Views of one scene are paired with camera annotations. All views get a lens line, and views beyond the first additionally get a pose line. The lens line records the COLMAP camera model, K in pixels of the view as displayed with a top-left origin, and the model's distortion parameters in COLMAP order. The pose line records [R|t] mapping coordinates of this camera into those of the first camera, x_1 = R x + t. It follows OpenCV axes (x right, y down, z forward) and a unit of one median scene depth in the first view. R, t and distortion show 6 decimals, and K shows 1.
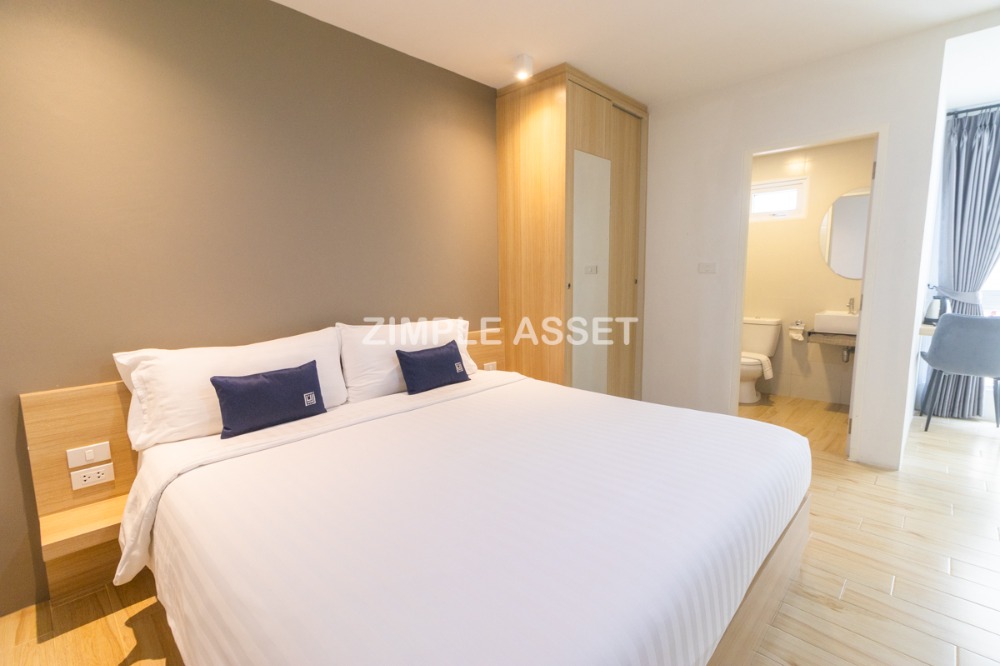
lens RADIAL K [[456.5, 0, 500.0], [0, 456.5, 333.0], [0, 0, 1]] dist [-0.000080, -0.000093]
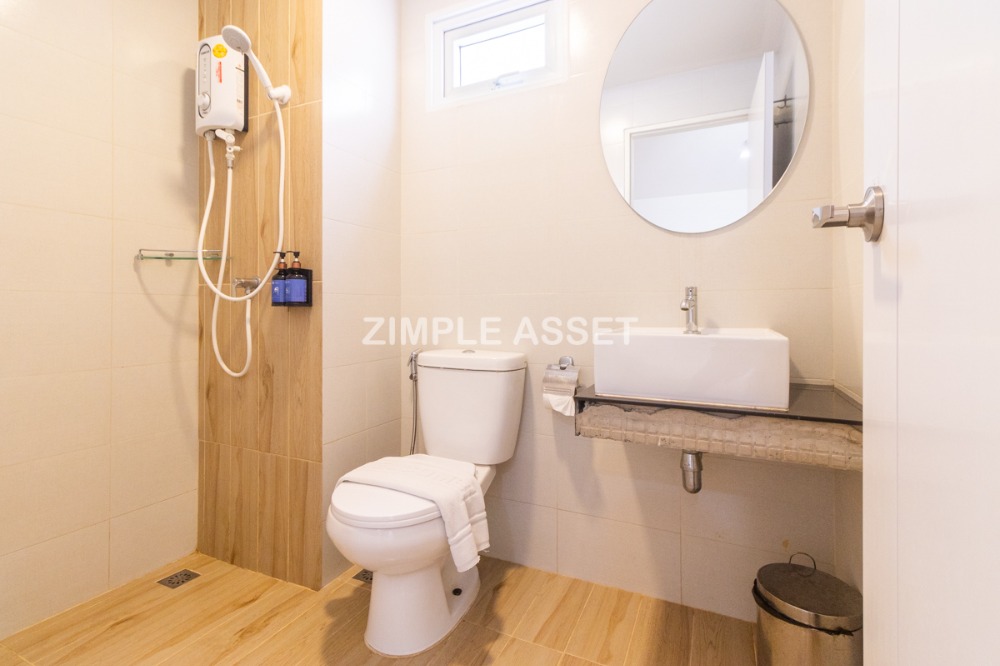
lens RADIAL K [[460.3, 0, 501.6], [0, 460.3, 315.5], [0, 0, 1]] dist [0.002110, 0.000285]
pose [[0.943218, 0.014940, 0.331837, 0.598545], [0.027790, 0.991937, -0.123650, -0.020004], [-0.331009, 0.125850, 0.935198, 0.830487]]
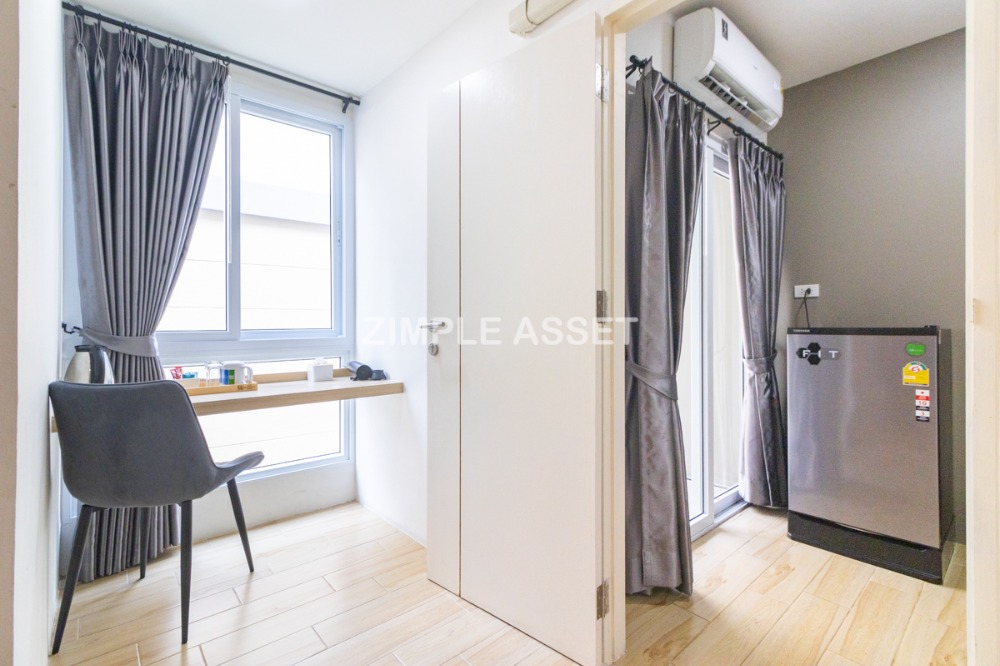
lens RADIAL K [[460.1, 0, 502.5], [0, 460.1, 321.0], [0, 0, 1]] dist [0.013003, 0.000060]
pose [[0.079578, 0.019452, 0.996639, 0.479988], [0.127678, 0.991376, -0.029544, -0.033062], [-0.988618, 0.129600, 0.076408, 0.496181]]
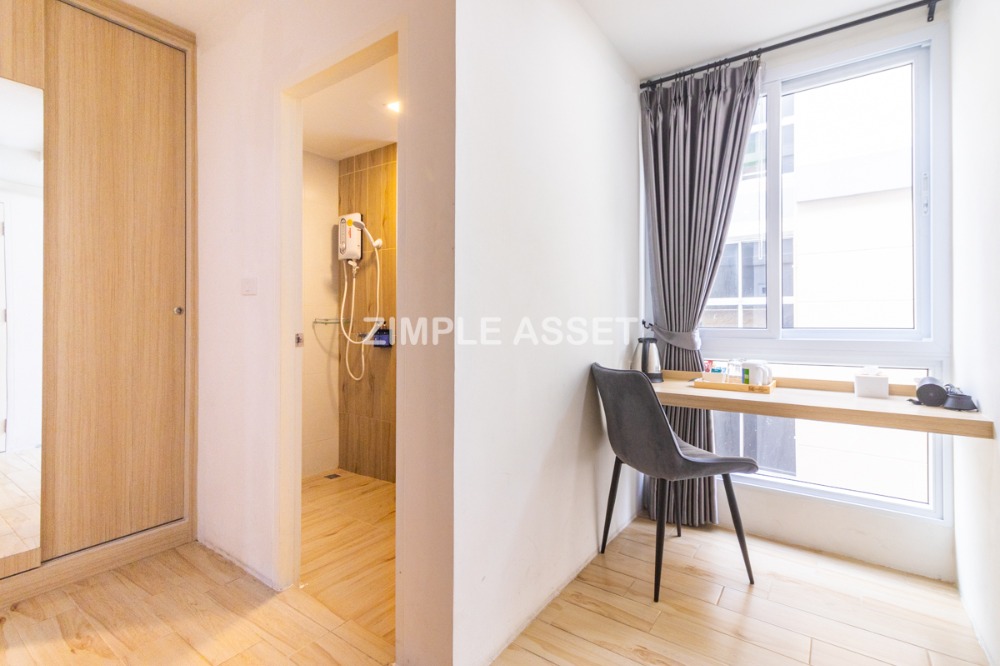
lens RADIAL K [[460.3, 0, 501.6], [0, 460.3, 315.5], [0, 0, 1]] dist [0.002110, 0.000285]
pose [[0.987747, 0.011441, 0.155644, 0.645626], [0.009857, 0.990745, -0.135381, -0.024375], [-0.155752, 0.135256, 0.978492, 0.367417]]
